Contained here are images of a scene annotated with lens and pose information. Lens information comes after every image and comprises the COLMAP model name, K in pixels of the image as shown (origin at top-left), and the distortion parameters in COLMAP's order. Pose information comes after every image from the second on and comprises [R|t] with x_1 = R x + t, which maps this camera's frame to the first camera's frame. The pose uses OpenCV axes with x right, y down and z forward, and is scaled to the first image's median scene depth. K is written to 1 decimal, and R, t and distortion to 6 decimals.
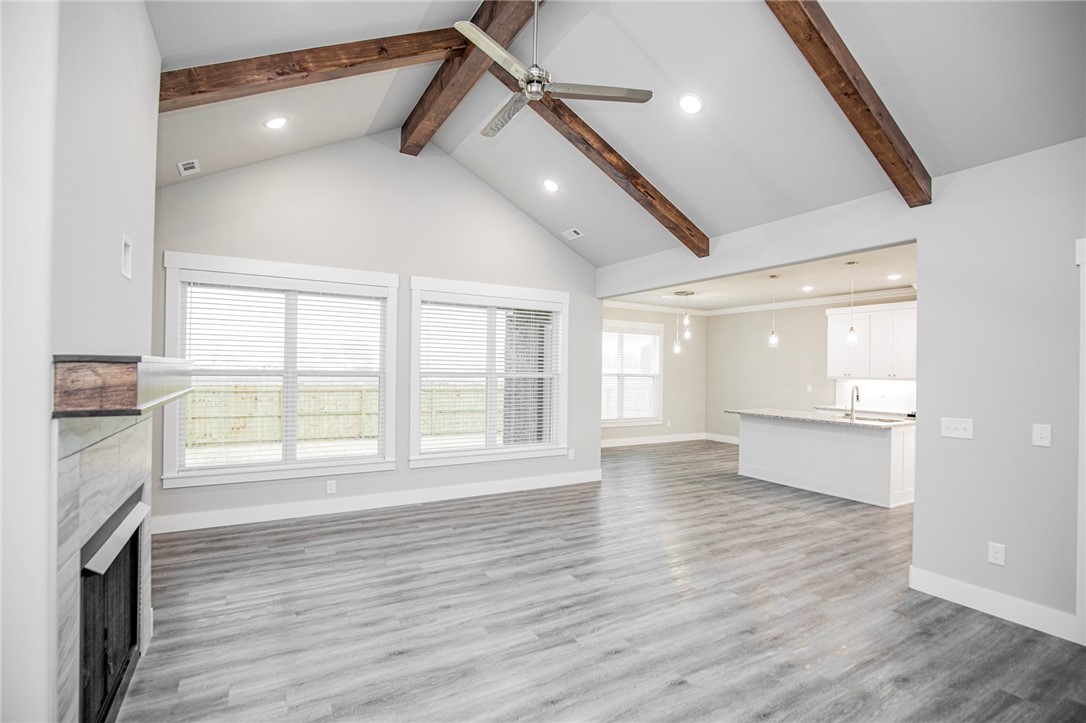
lens RADIAL K [[507.5, 0, 550.5], [0, 507.5, 366.9], [0, 0, 1]] dist [-0.033960, 0.006469]
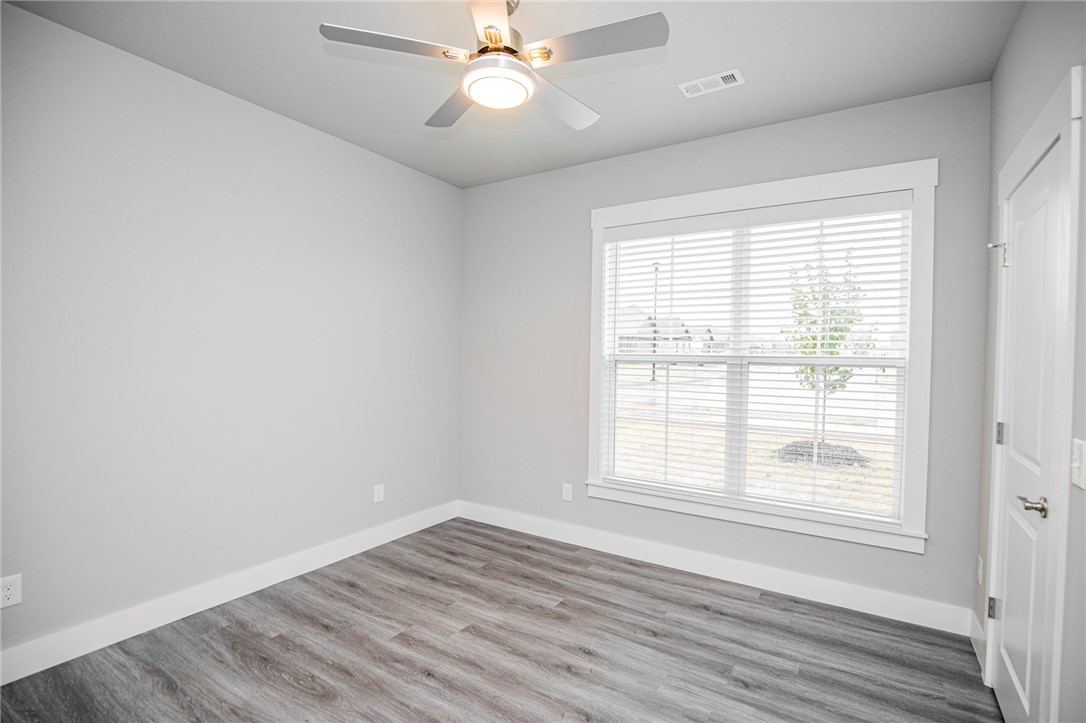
lens RADIAL K [[505.7, 0, 558.0], [0, 505.7, 365.0], [0, 0, 1]] dist [-0.057457, 0.000416]
pose [[0.448979, 0.008132, -0.893505, 0.765356], [-0.001639, 0.999964, 0.008277, 0.034077], [0.893541, -0.002252, 0.448976, 1.550567]]
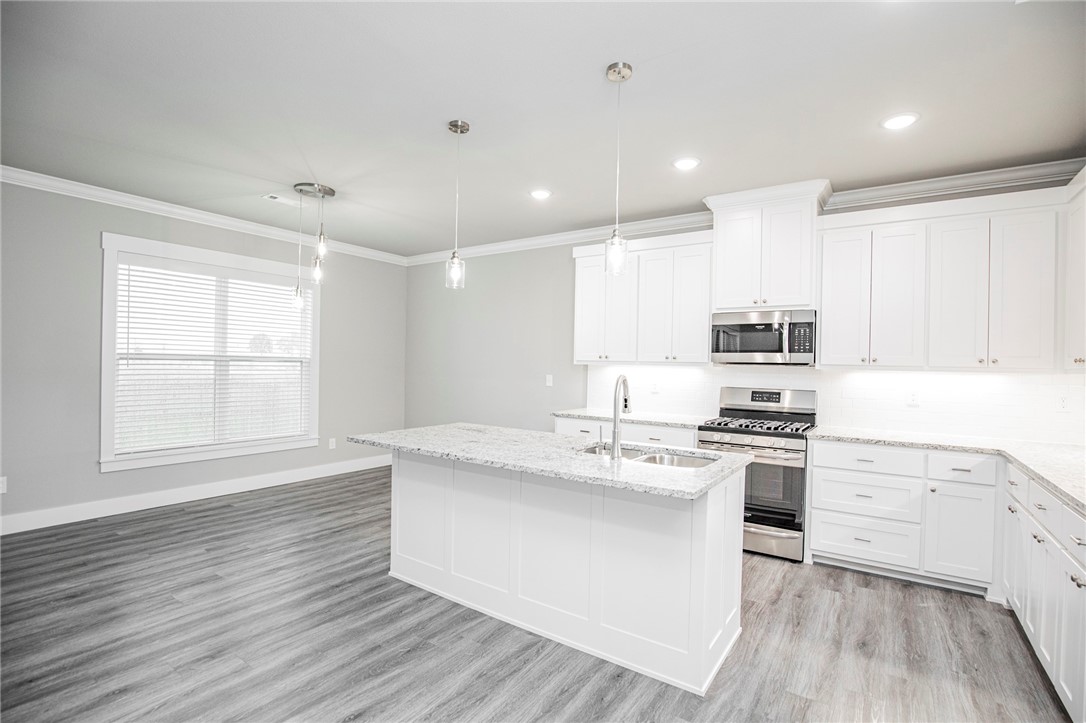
lens RADIAL K [[507.5, 0, 550.5], [0, 507.5, 366.9], [0, 0, 1]] dist [-0.033960, 0.006469]
pose [[0.907094, -0.001900, 0.420924, 0.469330], [-0.006018, 0.999829, 0.017482, 0.028250], [-0.420885, -0.018391, 0.906927, 0.803545]]
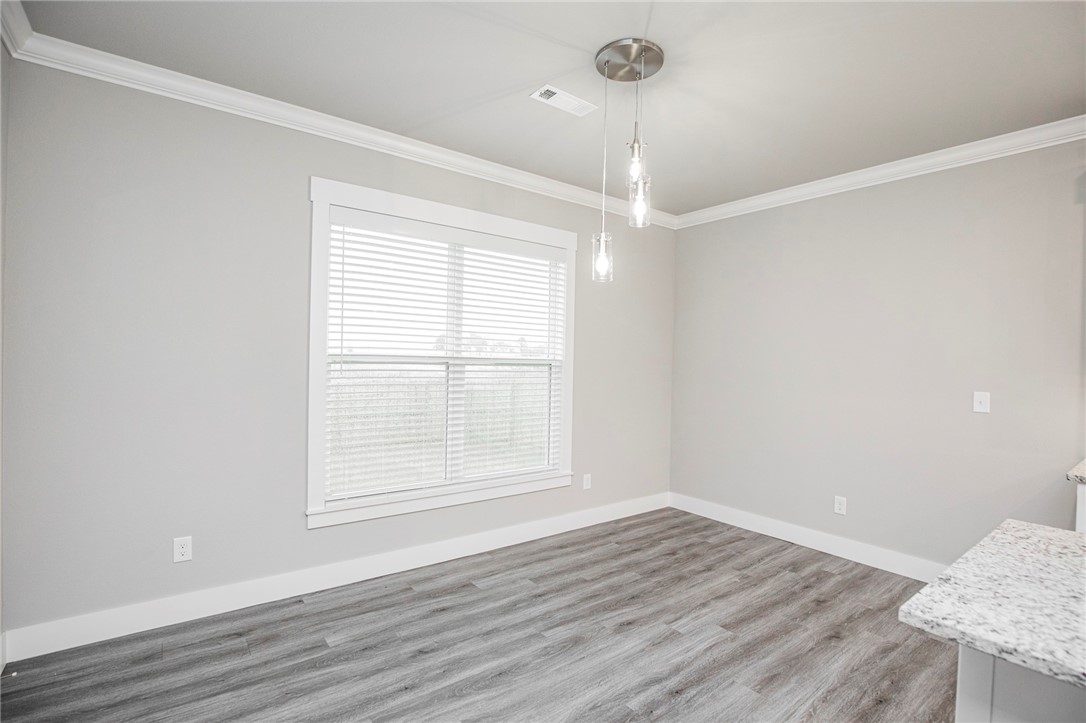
lens RADIAL K [[513.6, 0, 550.5], [0, 513.6, 365.8], [0, 0, 1]] dist [-0.024301, 0.000478]
pose [[0.993223, 0.003337, 0.116173, 0.336047], [-0.005693, 0.999785, 0.019950, 0.024082], [-0.116081, -0.020476, 0.993029, 1.285366]]
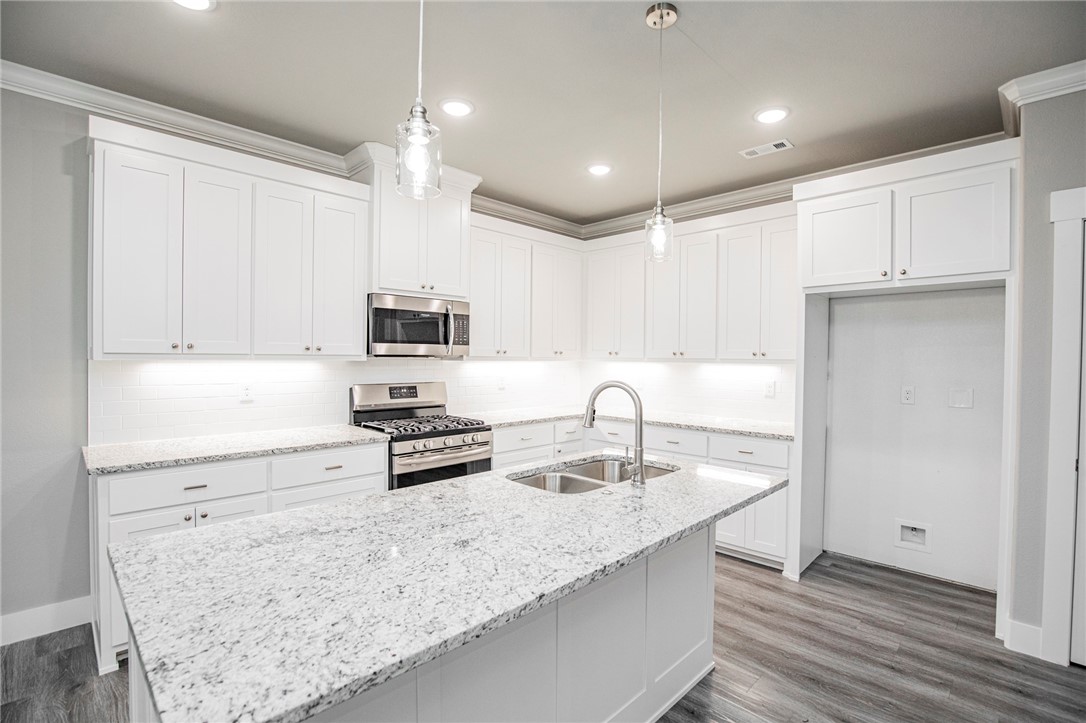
lens RADIAL K [[506.3, 0, 551.9], [0, 506.3, 363.8], [0, 0, 1]] dist [-0.034969, 0.006262]
pose [[-0.254549, -0.035903, 0.966393, 0.360316], [-0.020271, 0.999289, 0.031786, 0.019280], [-0.966847, -0.011499, -0.255096, 1.414201]]
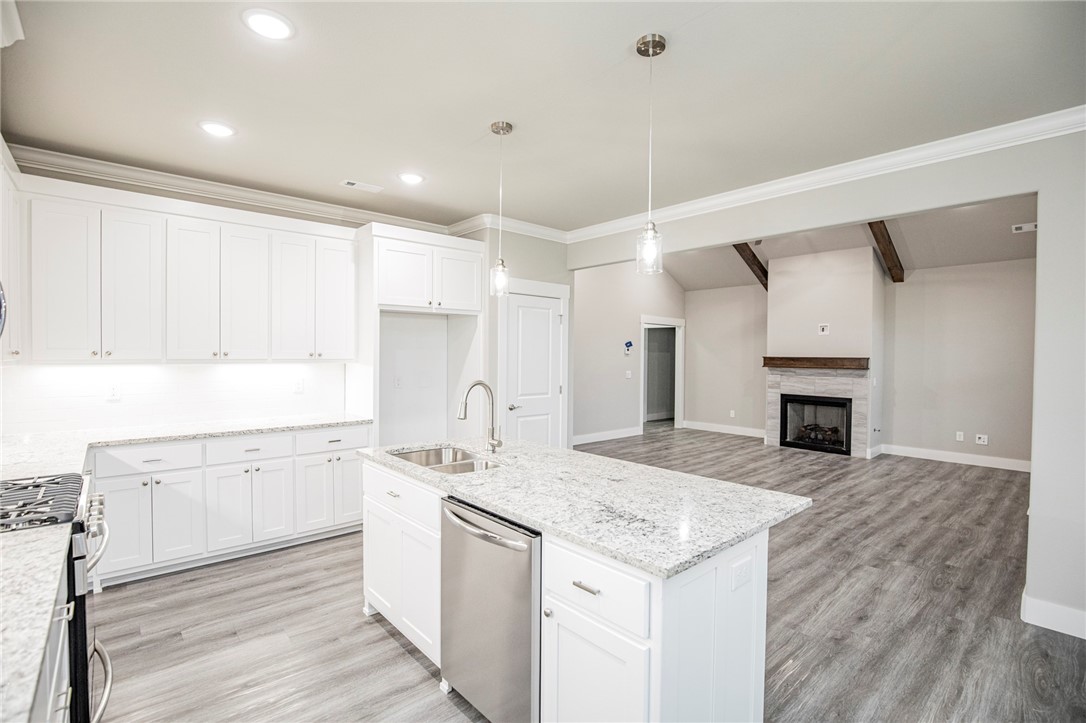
lens RADIAL K [[502.1, 0, 554.6], [0, 502.1, 361.5], [0, 0, 1]] dist [-0.036404, 0.005912]
pose [[-0.979748, -0.023091, -0.198899, 0.789222], [-0.024456, 0.999691, 0.004410, 0.020482], [0.198735, 0.009185, -0.980010, 1.823946]]
